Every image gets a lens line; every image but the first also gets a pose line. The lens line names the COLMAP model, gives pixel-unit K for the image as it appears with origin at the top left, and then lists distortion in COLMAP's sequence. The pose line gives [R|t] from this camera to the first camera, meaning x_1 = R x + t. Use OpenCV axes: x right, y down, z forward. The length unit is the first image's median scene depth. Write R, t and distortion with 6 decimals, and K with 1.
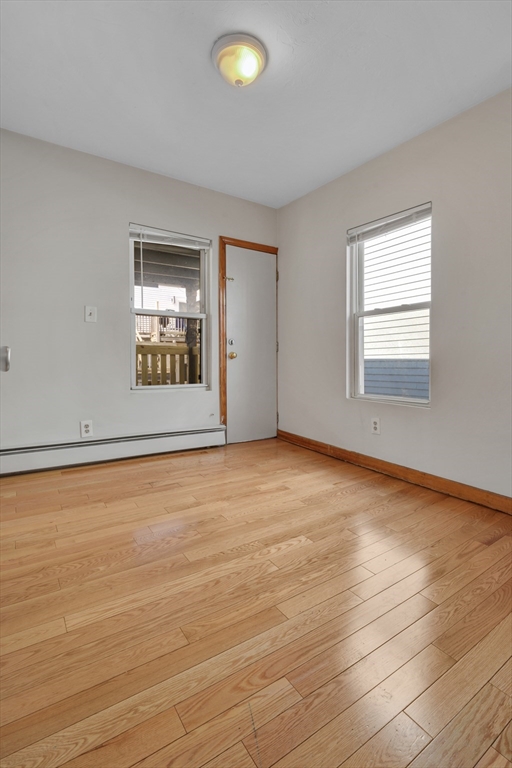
lens RADIAL K [[370.6, 0, 257.4], [0, 370.6, 361.5], [0, 0, 1]] dist [-0.001573, -0.000801]
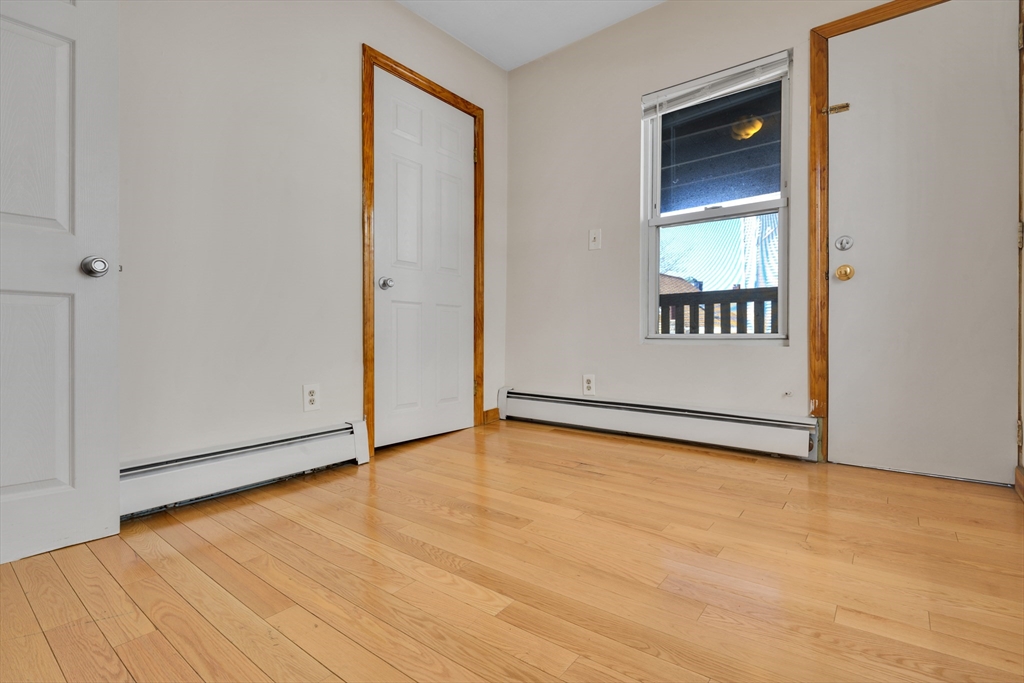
lens RADIAL K [[490.9, 0, 511.2], [0, 490.9, 338.4], [0, 0, 1]] dist [-0.001033, -0.001221]
pose [[0.288817, 0.001412, -0.957383, 0.578504], [0.000818, 0.999998, 0.001722, 0.093938], [0.957384, -0.001281, 0.288816, 0.628418]]
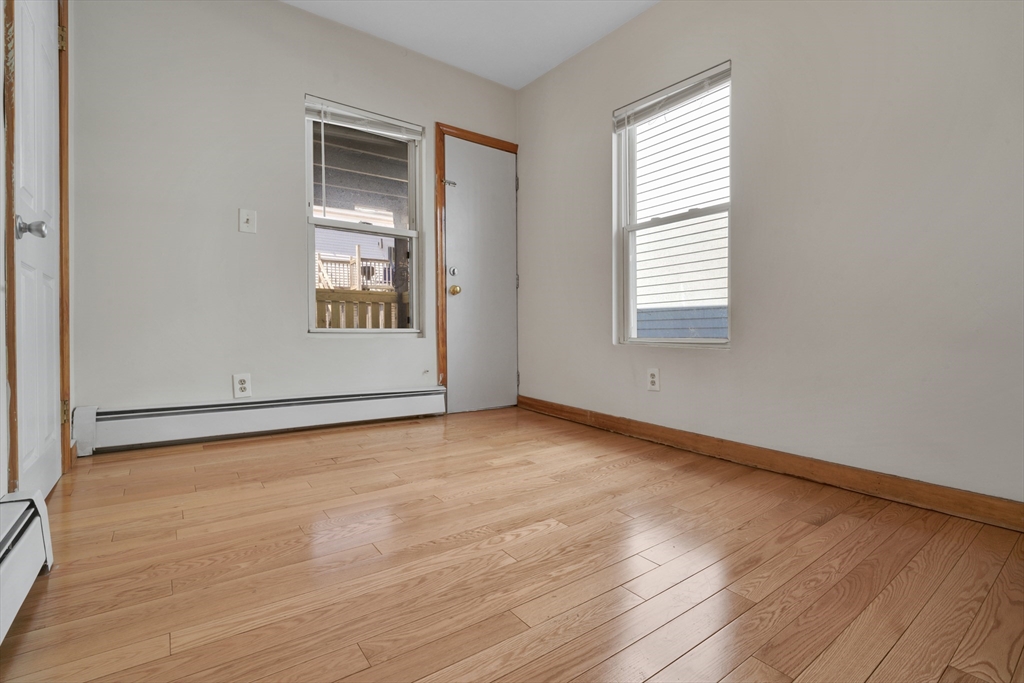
lens RADIAL K [[482.9, 0, 513.1], [0, 482.9, 334.8], [0, 0, 1]] dist [-0.001891, -0.000771]
pose [[0.999210, -0.003642, 0.039577, 0.012142], [0.003467, 0.999984, 0.004493, 0.098371], [-0.039592, -0.004353, 0.999206, 0.089332]]
